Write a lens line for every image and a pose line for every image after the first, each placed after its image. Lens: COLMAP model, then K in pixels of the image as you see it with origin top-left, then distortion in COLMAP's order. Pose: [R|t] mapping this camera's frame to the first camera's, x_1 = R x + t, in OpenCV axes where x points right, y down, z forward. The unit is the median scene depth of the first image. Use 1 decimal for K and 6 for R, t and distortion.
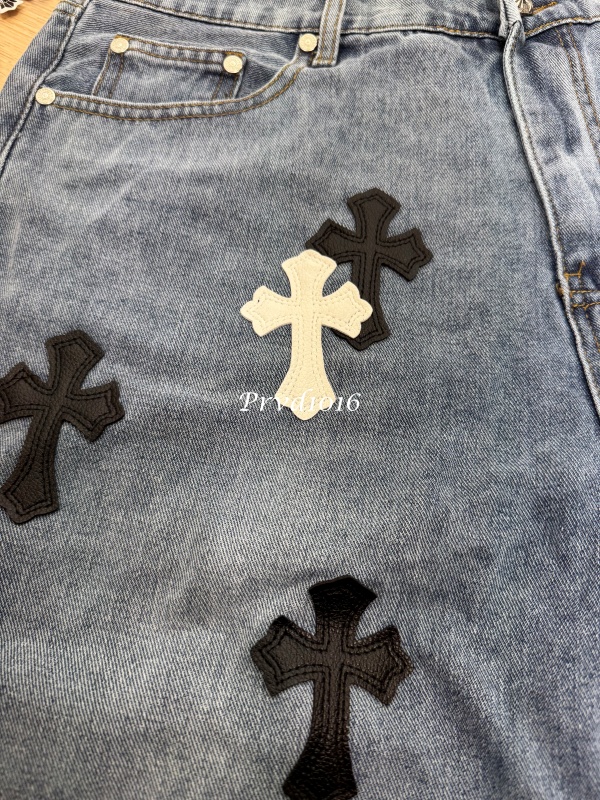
lens RADIAL K [[591.0, 0, 300.0], [0, 591.0, 400.0], [0, 0, 1]] dist [-0.024132, -0.003379]
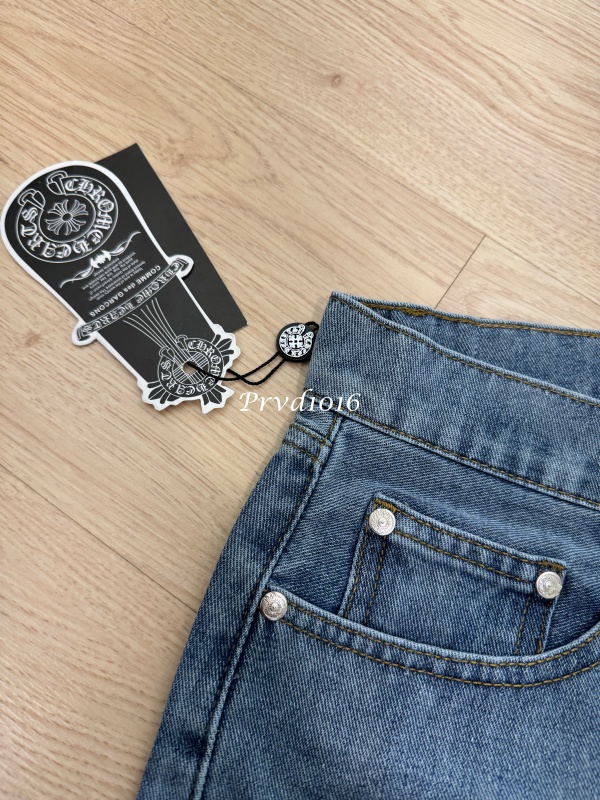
lens RADIAL K [[591.0, 0, 300.0], [0, 591.0, 400.0], [0, 0, 1]] dist [-0.024132, -0.003379]
pose [[0.991533, 0.129749, -0.005197, -0.439573], [-0.129103, 0.989311, 0.067797, -0.818306], [0.013937, -0.066552, 0.997686, 0.336455]]
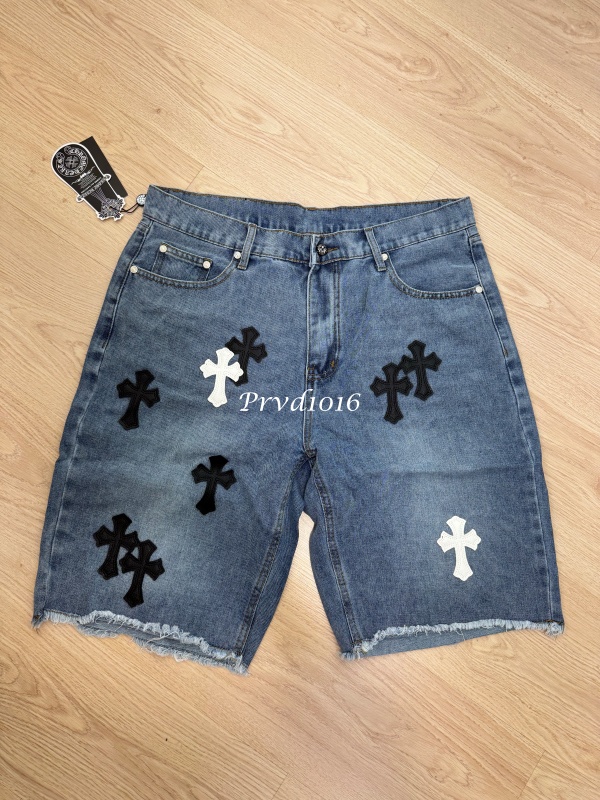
lens RADIAL K [[565.5, 0, 300.0], [0, 565.5, 400.0], [0, 0, 1]] dist [0.135916, -0.301837]
pose [[0.992939, 0.116761, 0.020963, 0.327610], [-0.118498, 0.967968, 0.221349, -0.619484], [0.005553, -0.222270, 0.974969, -1.674085]]
